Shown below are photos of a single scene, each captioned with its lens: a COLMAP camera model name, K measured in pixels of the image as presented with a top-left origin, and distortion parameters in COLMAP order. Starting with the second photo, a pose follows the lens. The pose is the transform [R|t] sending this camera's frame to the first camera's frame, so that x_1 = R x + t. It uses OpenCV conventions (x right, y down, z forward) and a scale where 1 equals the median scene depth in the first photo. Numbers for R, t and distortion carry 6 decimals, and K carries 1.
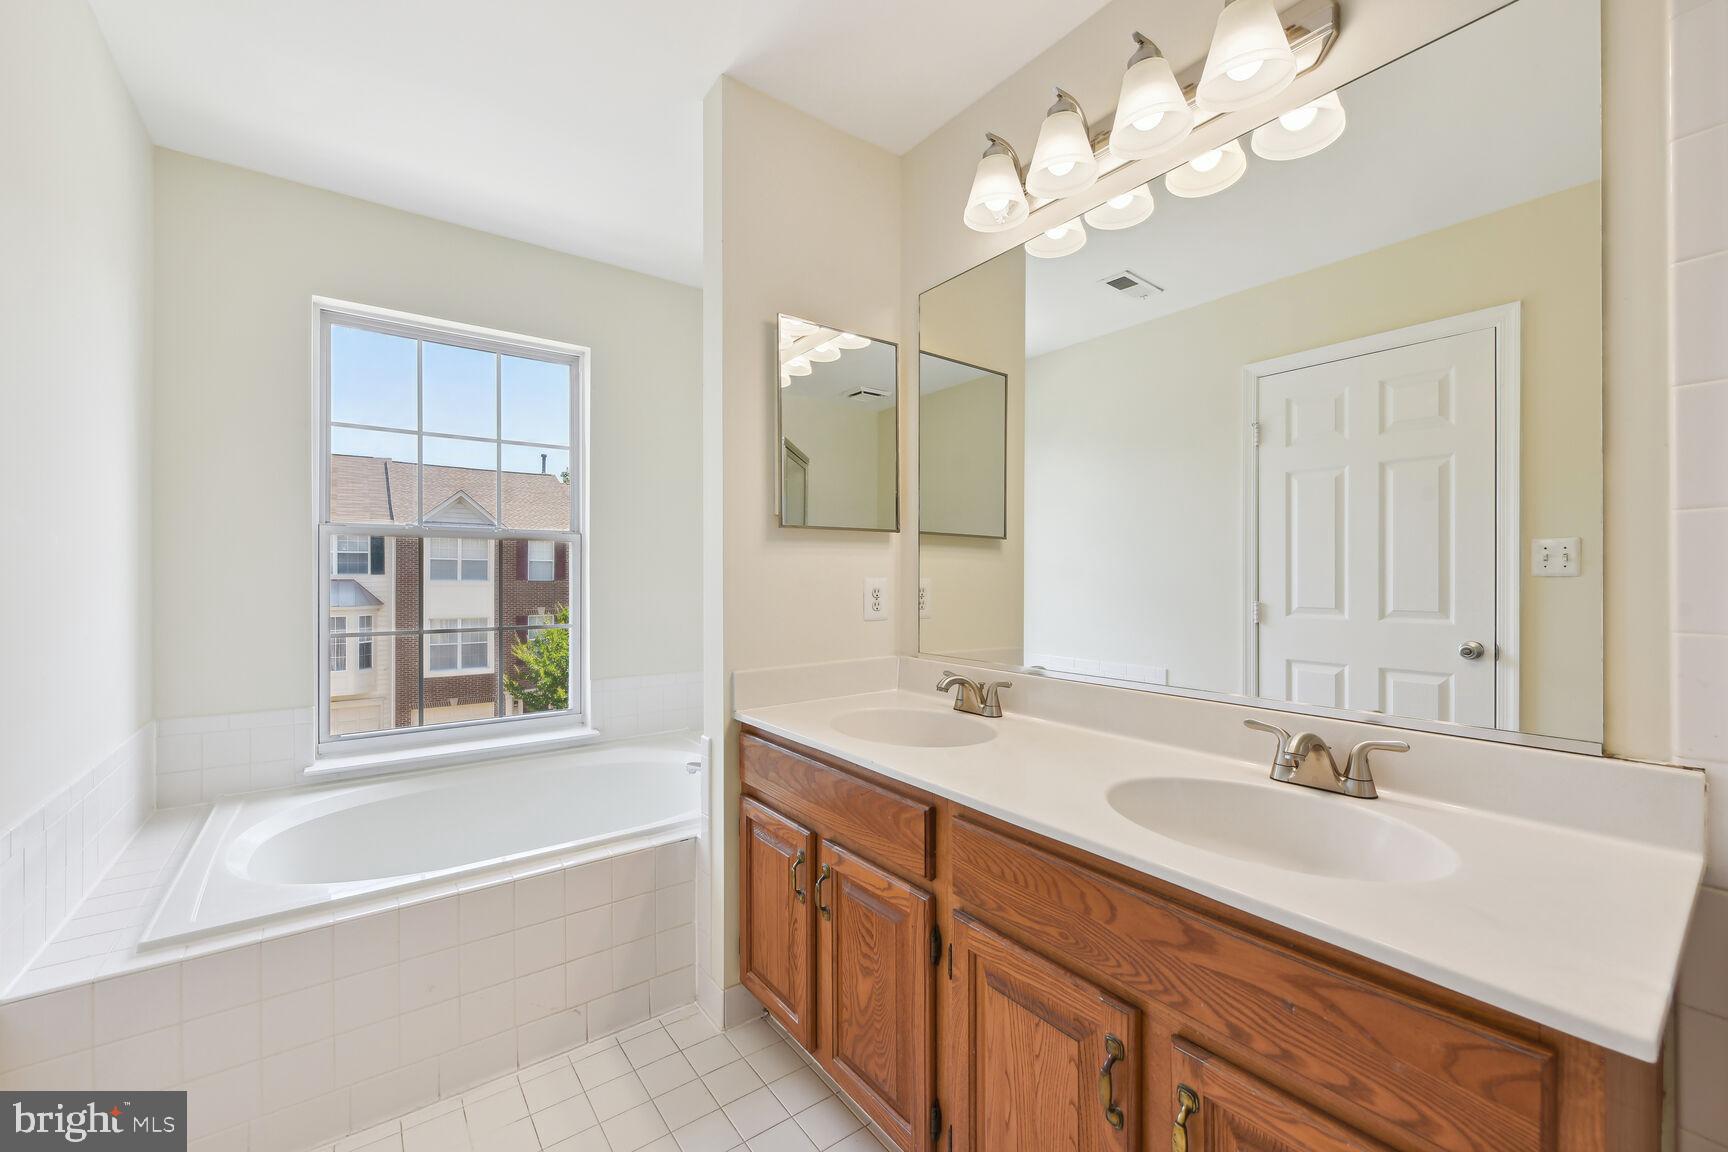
lens RADIAL K [[691.1, 0, 872.3], [0, 691.1, 580.8], [0, 0, 1]] dist [0.000398, -0.000424]
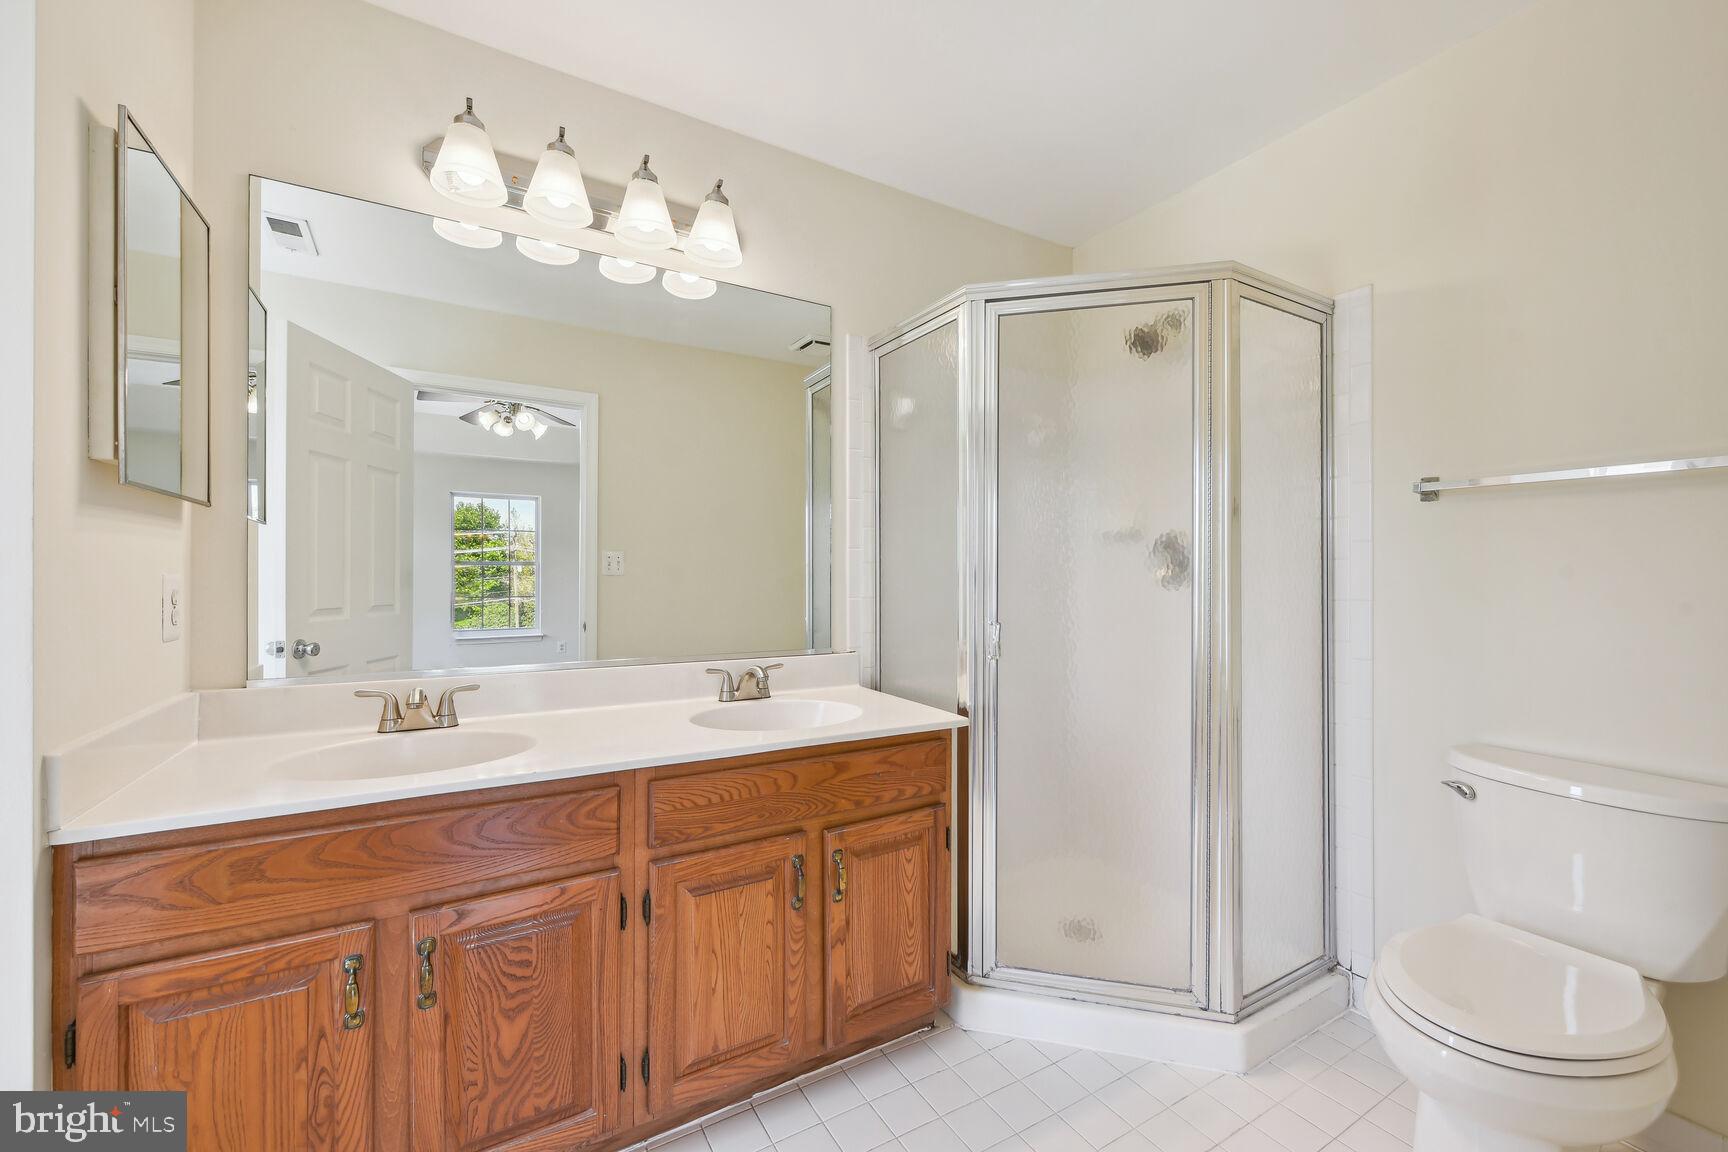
lens RADIAL K [[691.1, 0, 868.0], [0, 691.1, 579.5], [0, 0, 1]] dist [0.000398, -0.000424]
pose [[0.105467, -0.001671, 0.994421, -0.921222], [0.004537, 0.999989, 0.001199, 0.004785], [-0.994412, 0.004385, 0.105473, 0.483054]]
